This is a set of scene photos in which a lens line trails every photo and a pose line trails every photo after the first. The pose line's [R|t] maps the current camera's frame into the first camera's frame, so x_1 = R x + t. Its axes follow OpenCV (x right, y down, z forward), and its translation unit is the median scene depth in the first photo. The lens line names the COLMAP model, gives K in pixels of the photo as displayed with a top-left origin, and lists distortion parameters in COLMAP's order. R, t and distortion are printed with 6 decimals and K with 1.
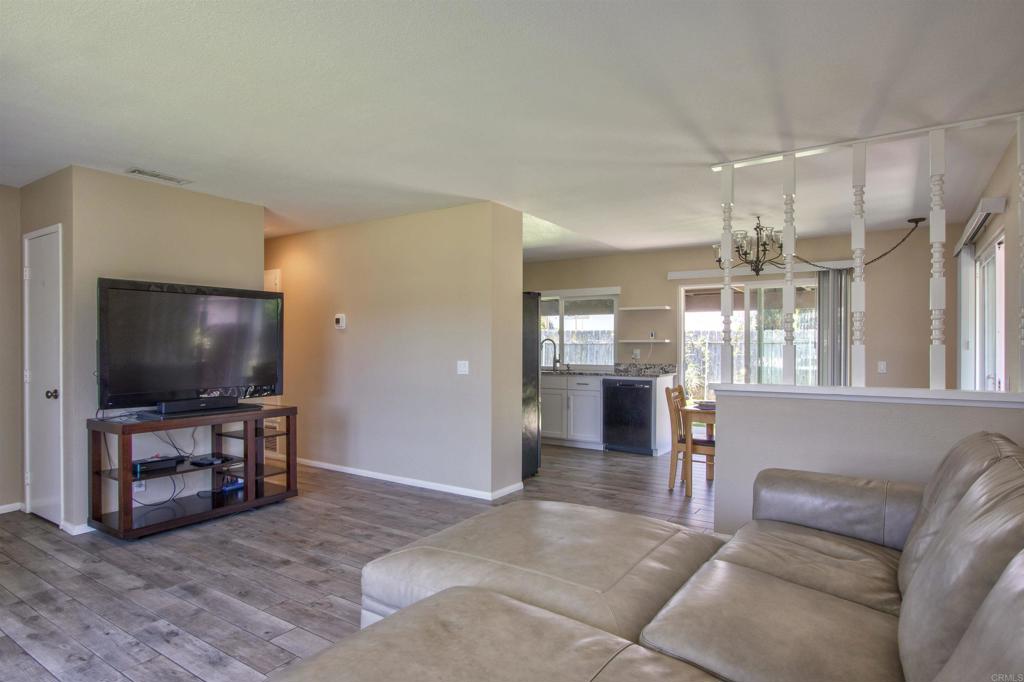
lens RADIAL K [[570.8, 0, 512.0], [0, 570.8, 341.0], [0, 0, 1]] dist [-0.013584, 0.000130]
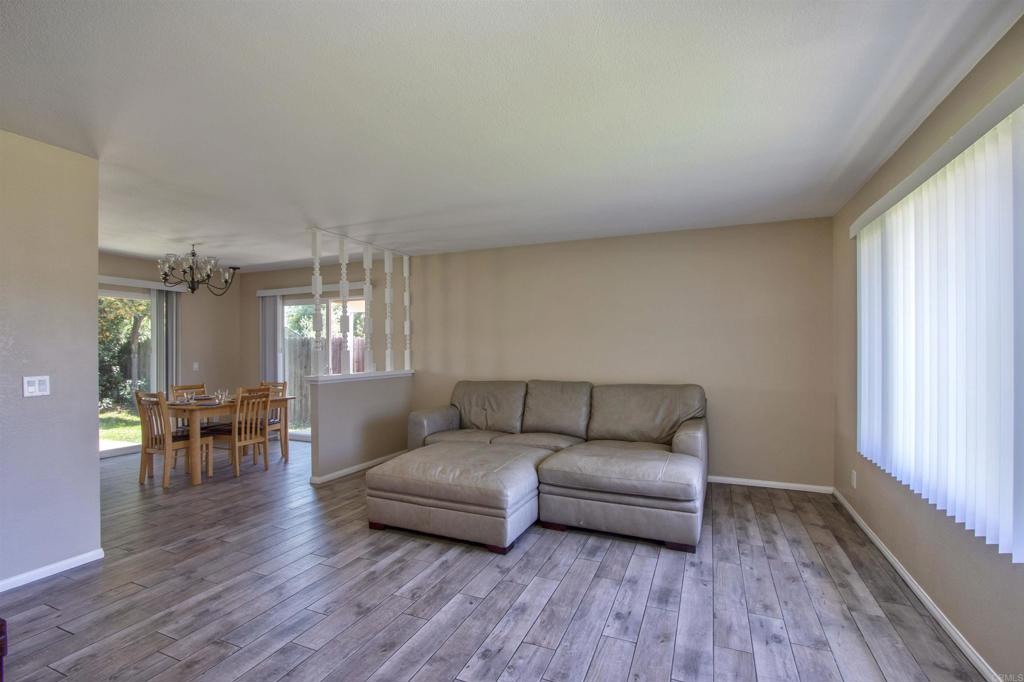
lens RADIAL K [[473.0, 0, 500.5], [0, 473.0, 352.2], [0, 0, 1]] dist [-0.020047, 0.000067]
pose [[-0.171567, -0.006406, 0.985152, -1.000864], [-0.006287, 0.999966, 0.005407, 0.001106], [-0.985152, -0.005266, -0.171601, 0.806162]]
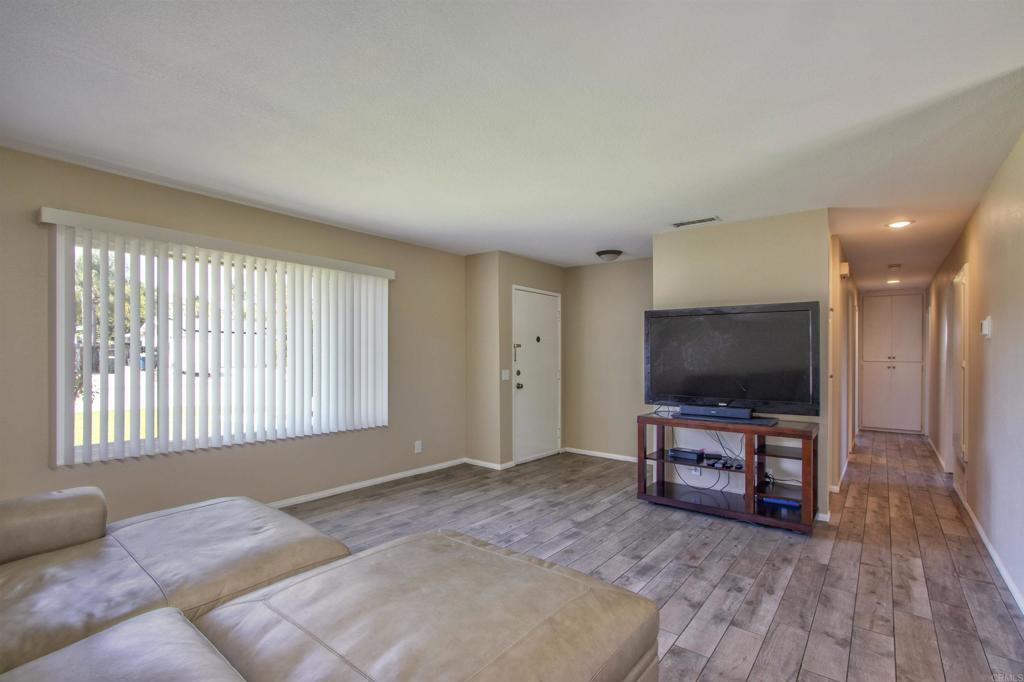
lens RADIAL K [[473.0, 0, 500.5], [0, 473.0, 352.2], [0, 0, 1]] dist [-0.020047, 0.000067]
pose [[-0.088754, -0.007822, -0.996023, 0.511343], [-0.003662, 0.999965, -0.007527, 0.002778], [0.996047, 0.002979, -0.088779, 0.790148]]
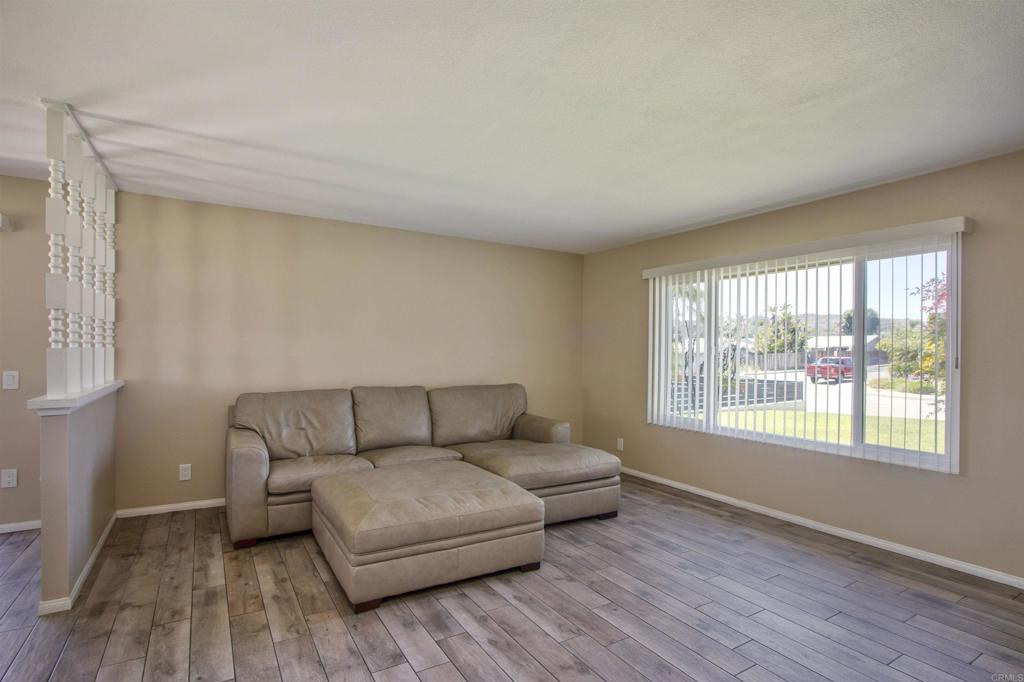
lens RADIAL K [[510.6, 0, 508.4], [0, 510.6, 350.3], [0, 0, 1]] dist [-0.021312, 0.000375]
pose [[-0.905441, -0.009938, 0.424356, -0.481905], [-0.015776, 0.999823, -0.010247, 0.008069], [-0.424179, -0.015973, -0.905437, 1.466583]]
